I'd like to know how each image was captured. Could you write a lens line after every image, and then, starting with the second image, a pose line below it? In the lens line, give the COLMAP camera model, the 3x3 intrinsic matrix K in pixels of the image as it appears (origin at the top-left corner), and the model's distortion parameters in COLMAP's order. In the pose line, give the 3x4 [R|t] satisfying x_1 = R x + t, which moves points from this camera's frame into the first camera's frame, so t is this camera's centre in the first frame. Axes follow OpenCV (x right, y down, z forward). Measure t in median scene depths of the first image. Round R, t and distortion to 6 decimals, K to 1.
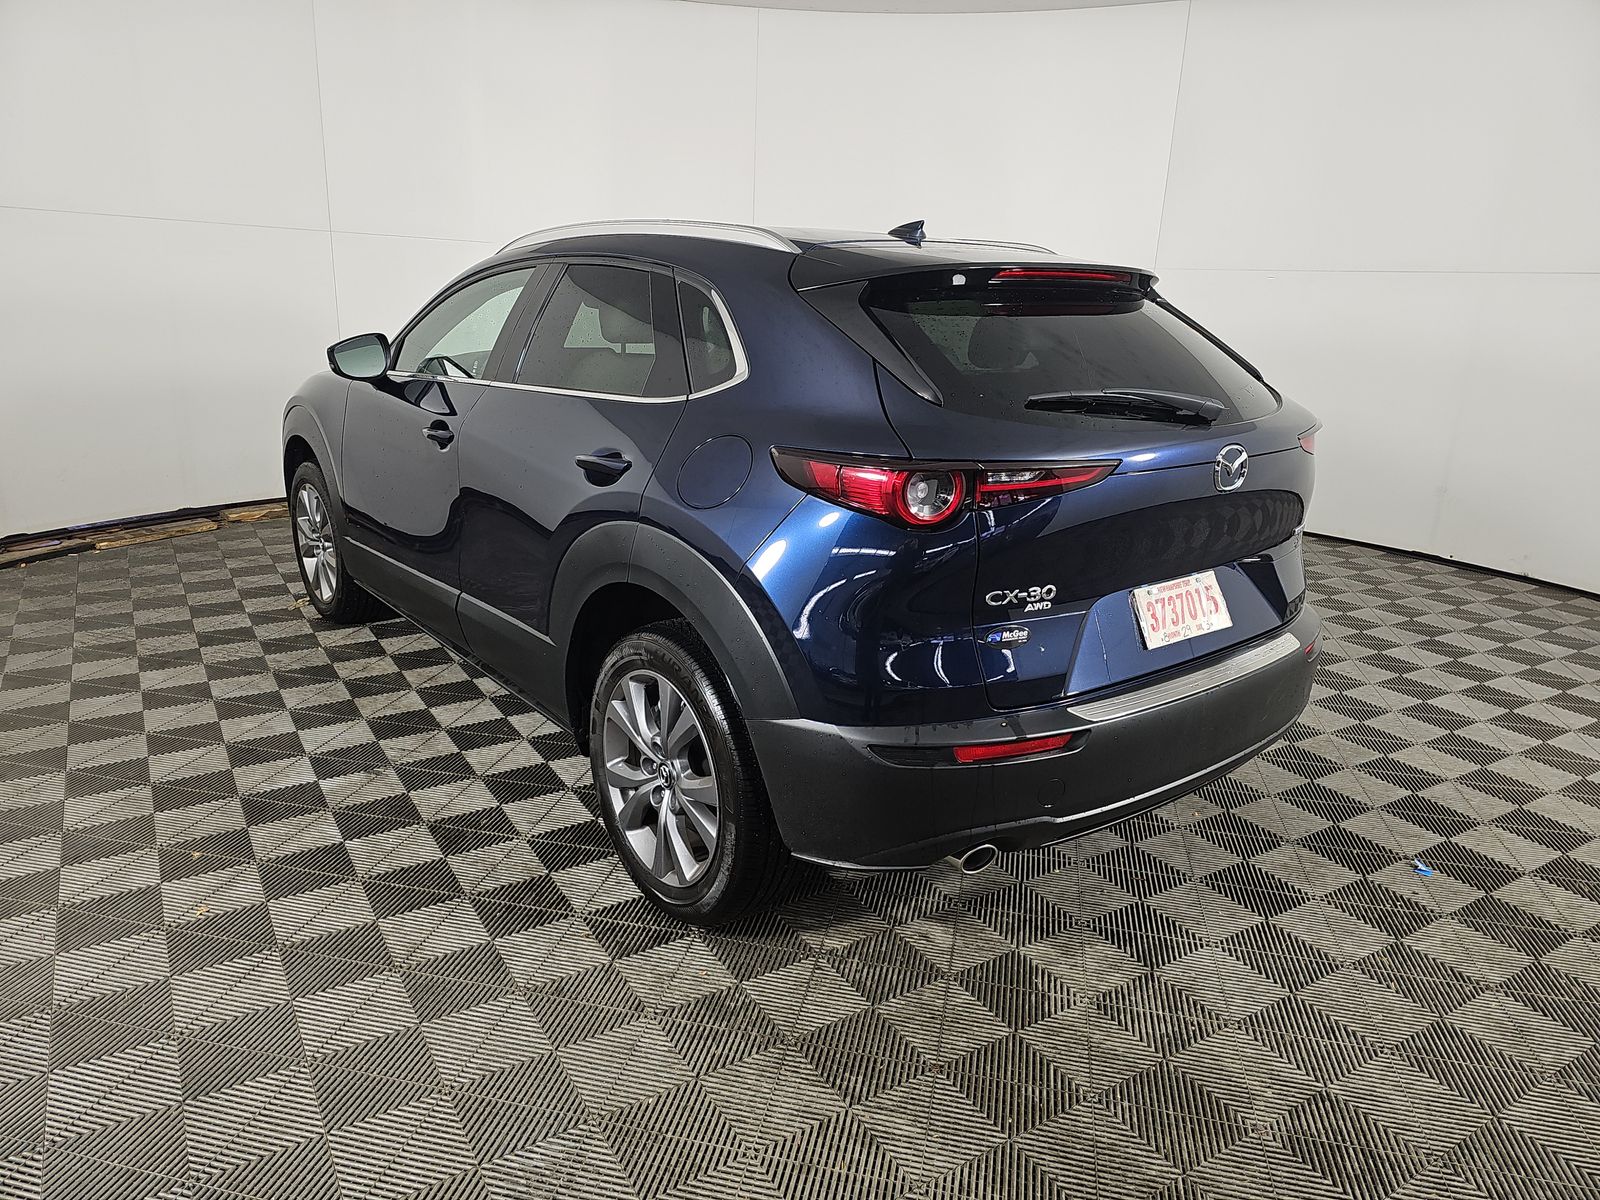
lens RADIAL K [[1068.9, 0, 800.0], [0, 1068.9, 600.0], [0, 0, 1]] dist [0.042569, -0.047645]
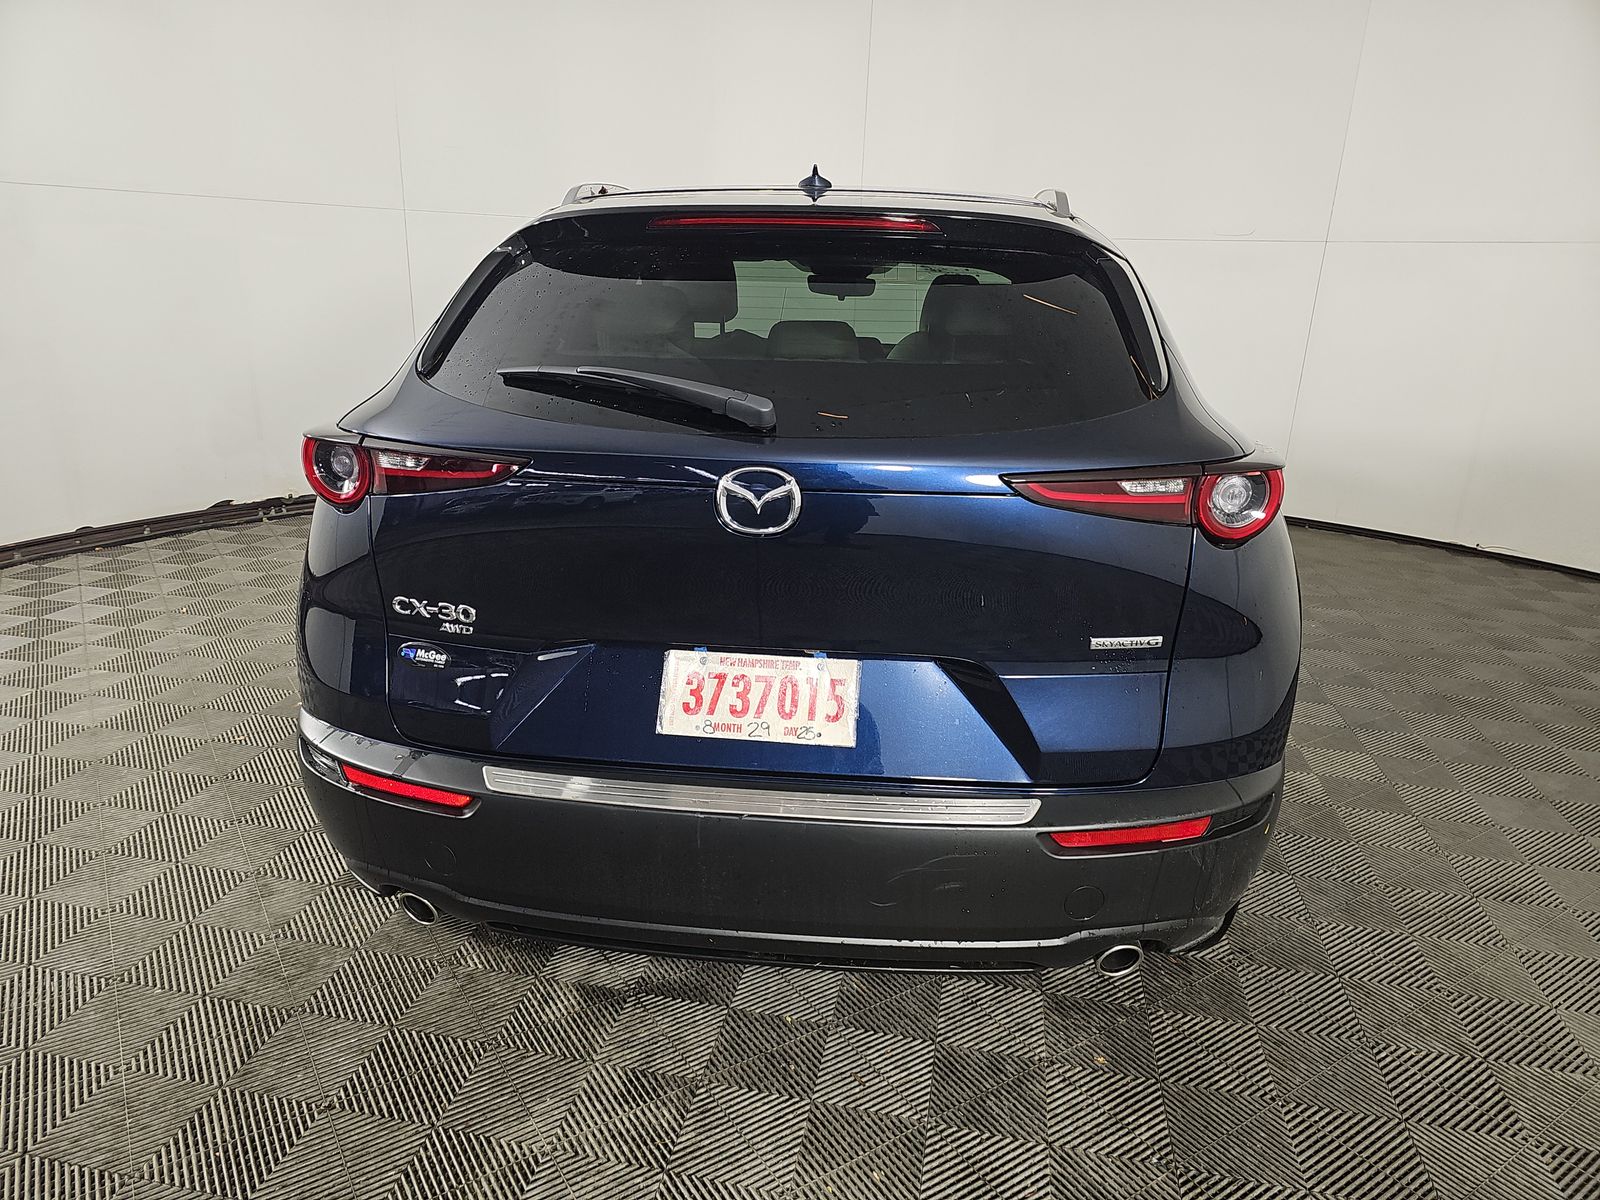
lens RADIAL K [[1068.9, 0, 800.0], [0, 1068.9, 600.0], [0, 0, 1]] dist [0.042569, -0.047645]
pose [[0.721279, 0.191077, -0.665768, 0.815214], [-0.194646, 0.978378, 0.069921, -0.105735], [0.664733, 0.079156, 0.742876, 0.491132]]
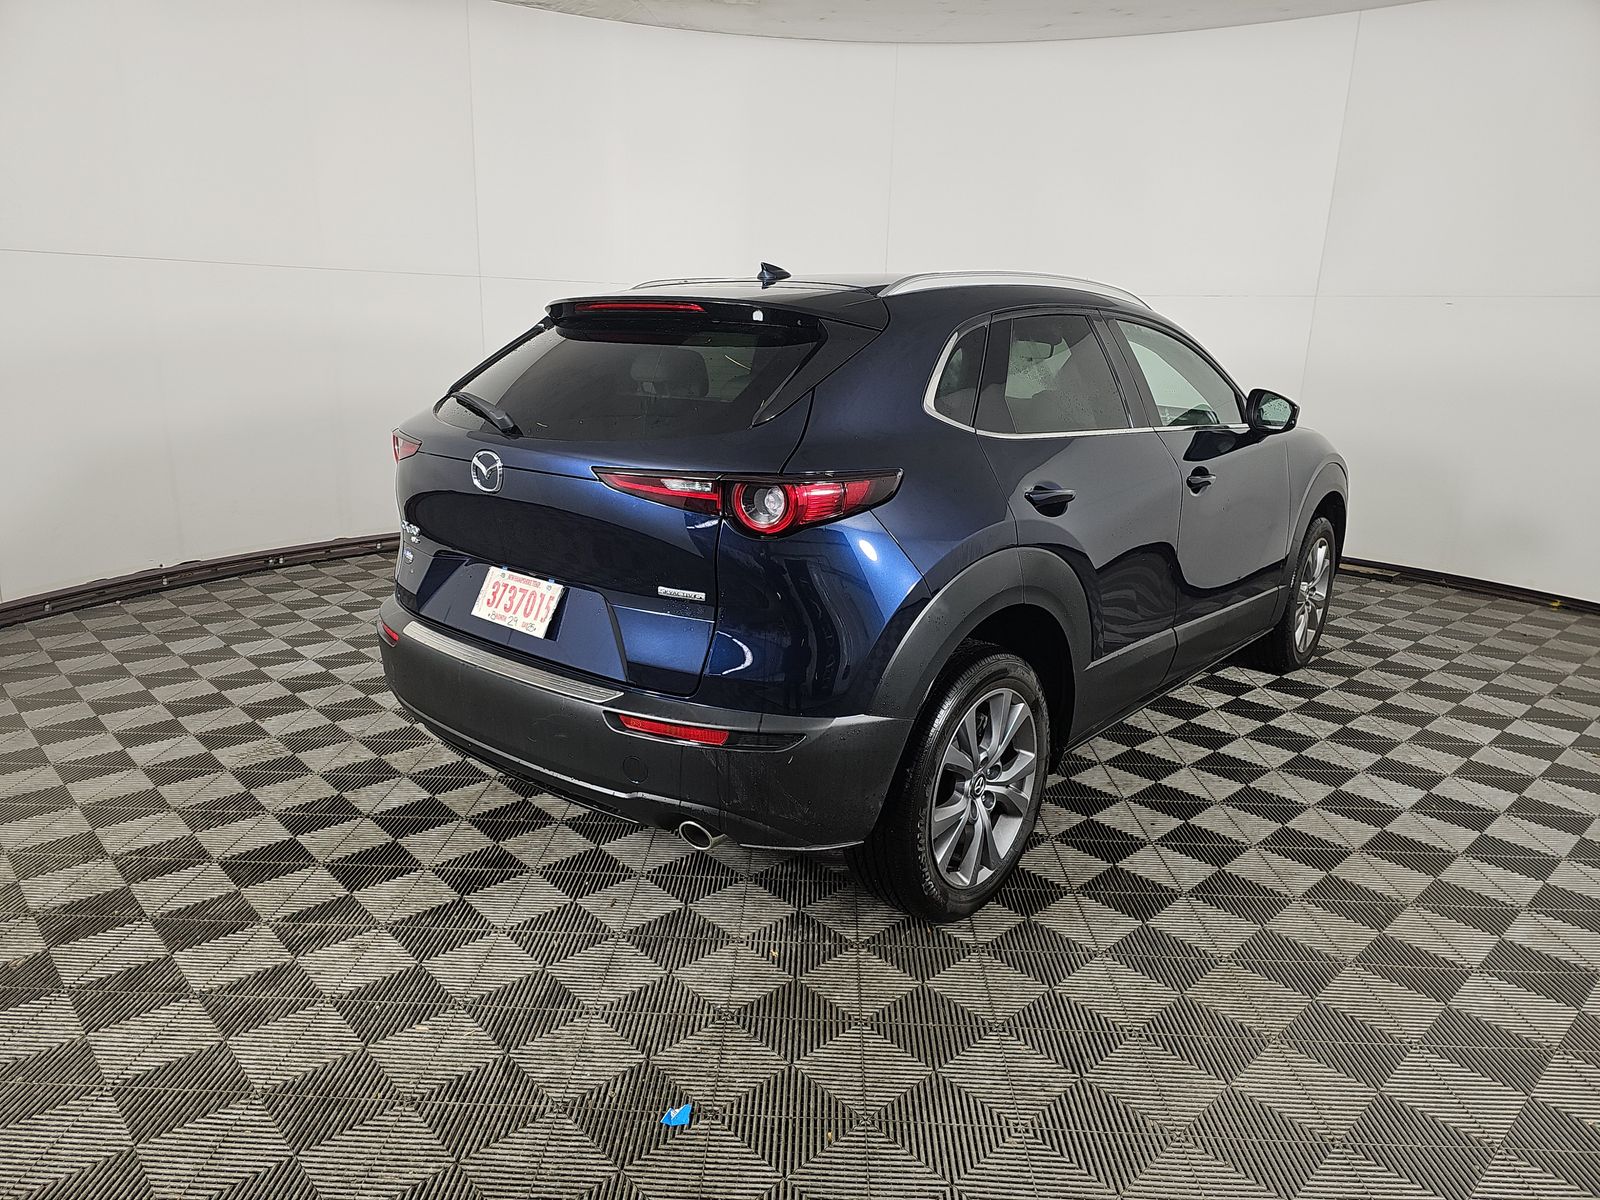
lens RADIAL K [[1068.9, 0, 800.0], [0, 1068.9, 600.0], [0, 0, 1]] dist [0.042569, -0.047645]
pose [[0.217902, 0.220688, -0.950692, 1.448026], [-0.294164, 0.943650, 0.151630, -0.242106], [0.930584, 0.246619, 0.270541, 0.960838]]
